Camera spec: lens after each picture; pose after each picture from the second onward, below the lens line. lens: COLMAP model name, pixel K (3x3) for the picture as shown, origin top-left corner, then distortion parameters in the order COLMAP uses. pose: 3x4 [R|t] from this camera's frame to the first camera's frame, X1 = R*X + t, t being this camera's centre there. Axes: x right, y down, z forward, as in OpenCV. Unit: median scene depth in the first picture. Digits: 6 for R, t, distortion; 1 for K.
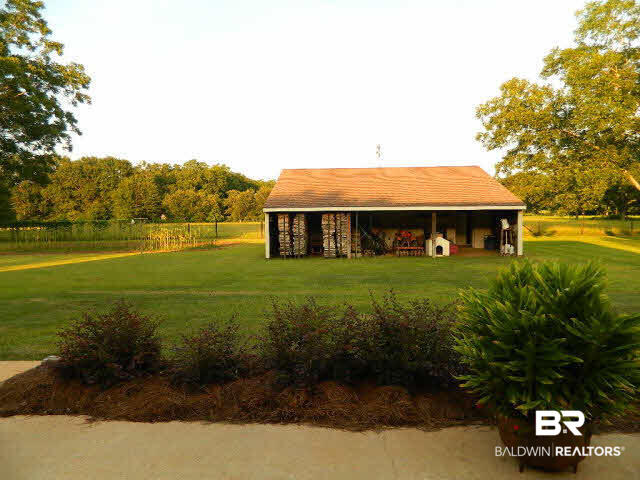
lens RADIAL K [[493.2, 0, 317.9], [0, 493.2, 237.7], [0, 0, 1]] dist [0.051311, -0.005280]
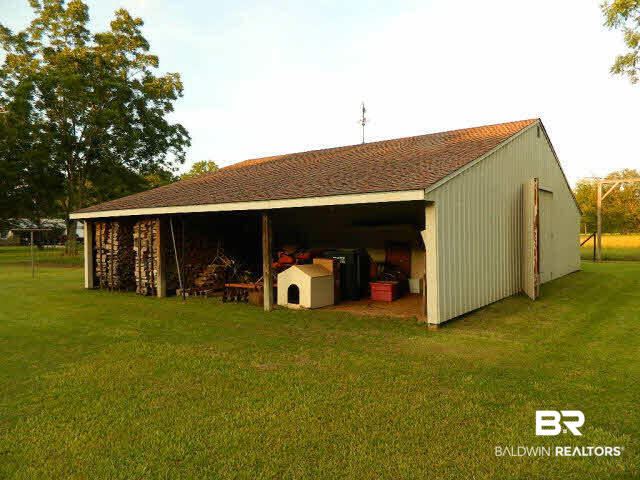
lens RADIAL K [[493.2, 0, 317.9], [0, 493.2, 237.7], [0, 0, 1]] dist [0.051311, -0.005280]
pose [[0.826651, 0.008046, -0.562657, 0.531755], [-0.022560, 0.999568, -0.018852, -0.021223], [0.562262, 0.028277, 0.826475, 0.618652]]
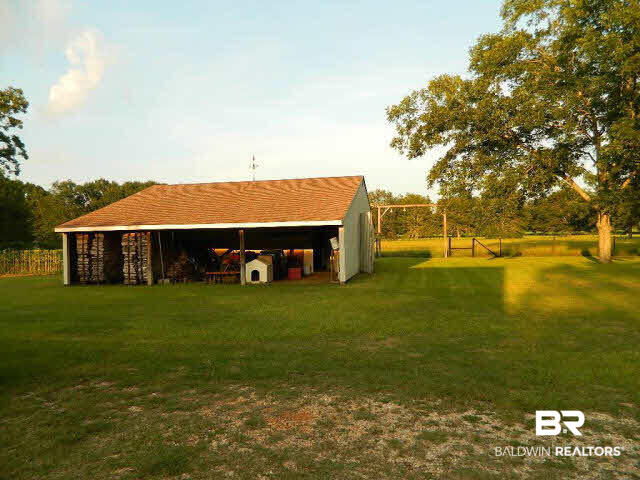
lens RADIAL K [[492.1, 0, 308.7], [0, 492.1, 240.8], [0, 0, 1]] dist [0.158156, -0.272009]
pose [[0.984898, -0.007957, -0.172950, 0.480183], [0.001979, 0.999396, -0.034708, -0.004652], [0.173122, 0.033842, 0.984319, 0.188624]]
